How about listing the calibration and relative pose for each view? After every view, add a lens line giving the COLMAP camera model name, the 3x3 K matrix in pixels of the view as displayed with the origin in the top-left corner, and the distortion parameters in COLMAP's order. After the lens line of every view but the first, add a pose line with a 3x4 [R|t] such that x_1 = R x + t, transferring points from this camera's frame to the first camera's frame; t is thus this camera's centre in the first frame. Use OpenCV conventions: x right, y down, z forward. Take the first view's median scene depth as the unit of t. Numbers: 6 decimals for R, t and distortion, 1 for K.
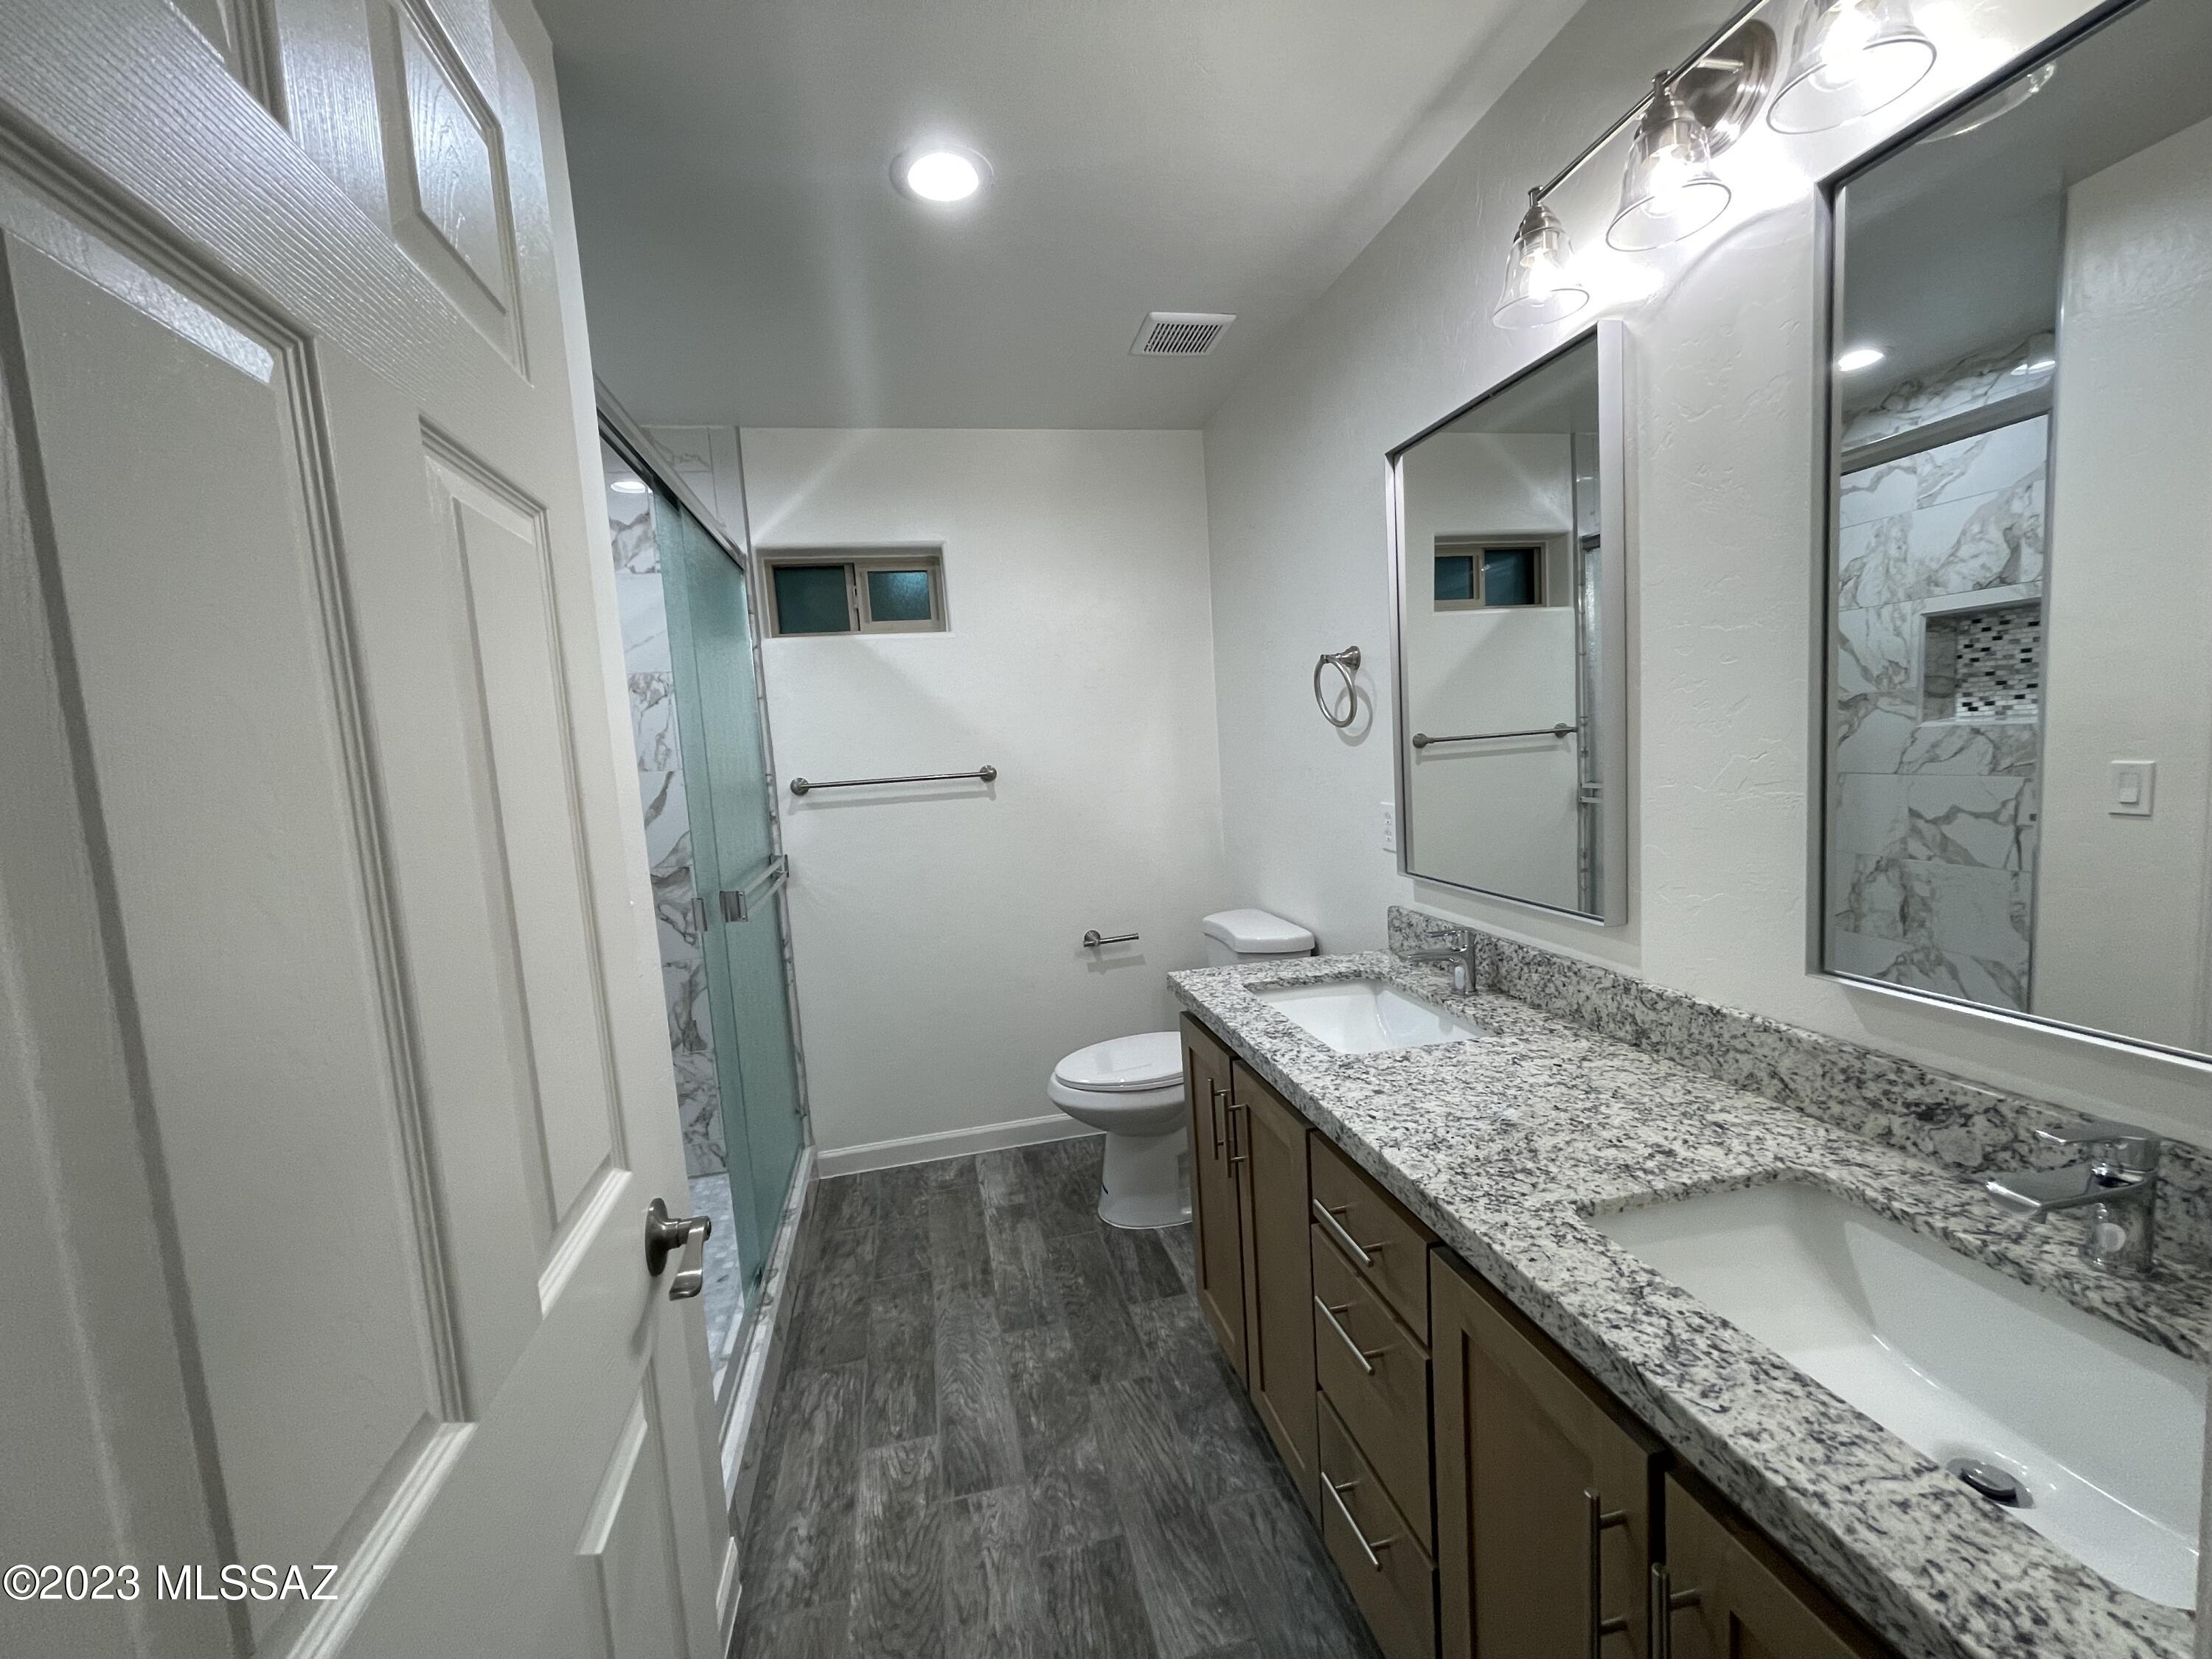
lens RADIAL K [[891.1, 0, 1102.8], [0, 891.1, 824.5], [0, 0, 1]] dist [0.001204, 0.000178]
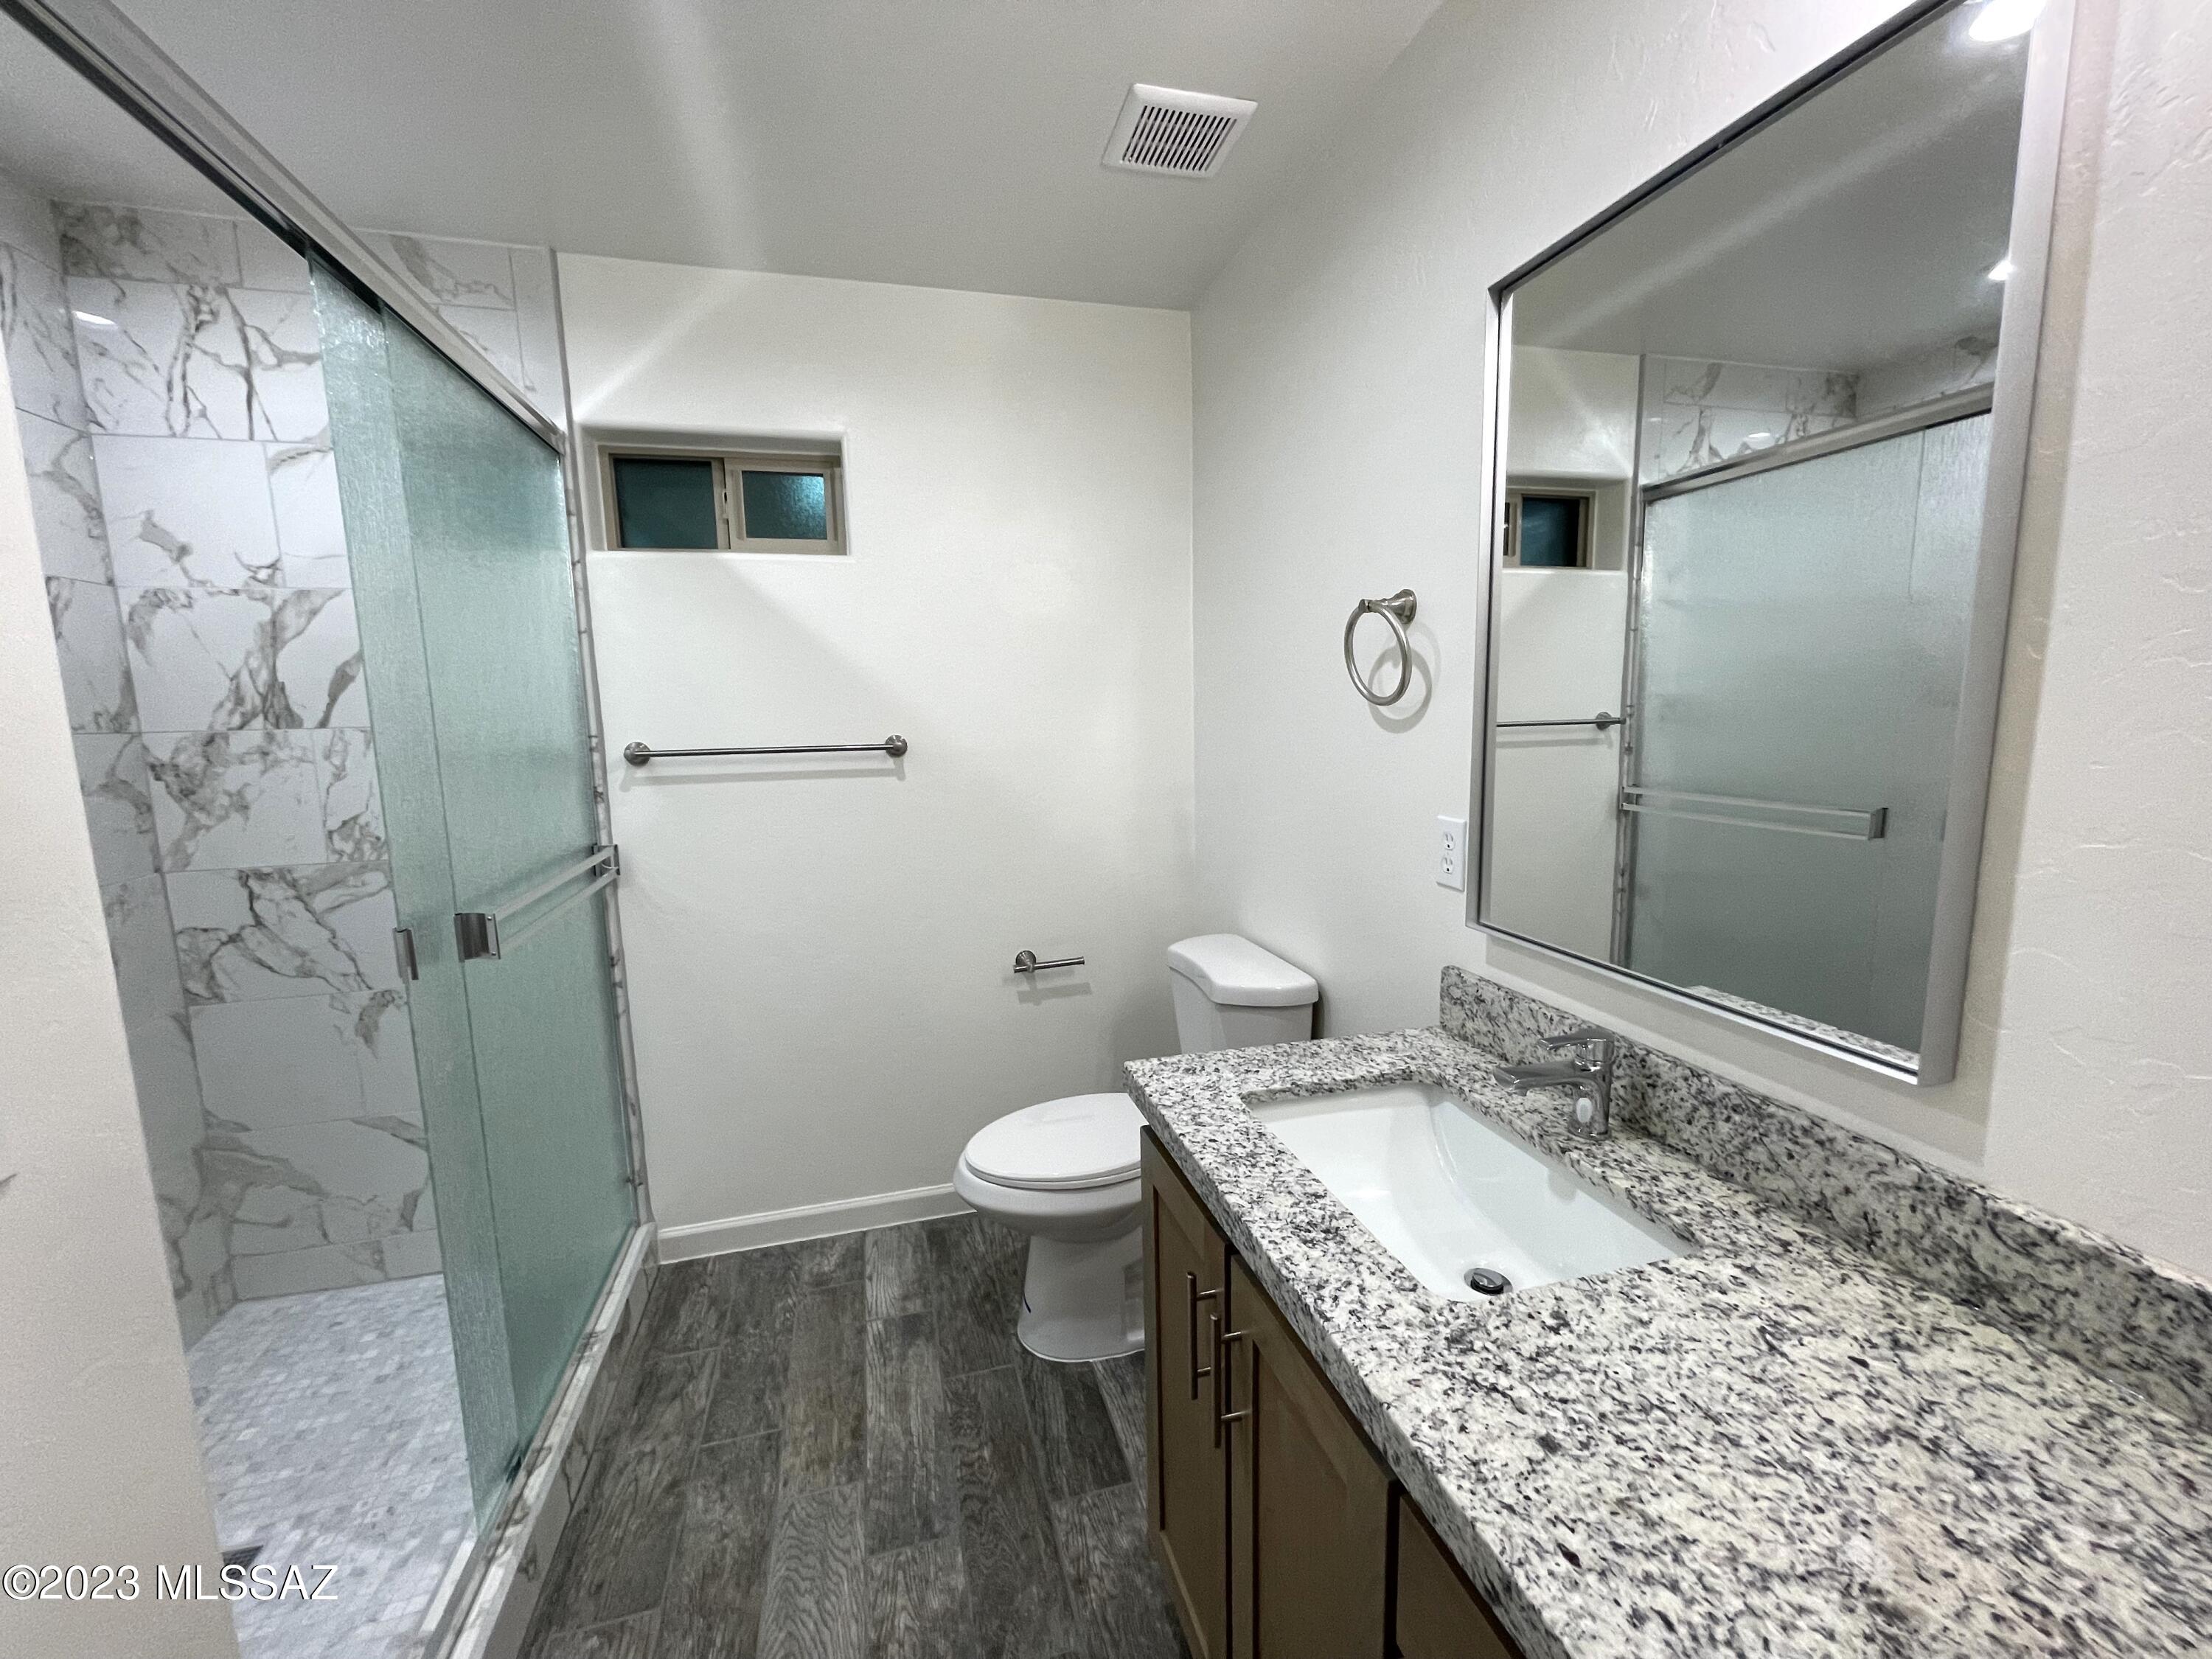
lens RADIAL K [[884.9, 0, 1106.0], [0, 884.9, 829.5], [0, 0, 1]] dist [-0.002791, -0.000036]
pose [[0.997583, 0.035488, 0.059739, 0.011624], [-0.037893, 0.998496, 0.039633, -0.030293], [-0.058242, -0.041801, 0.997427, 0.306422]]
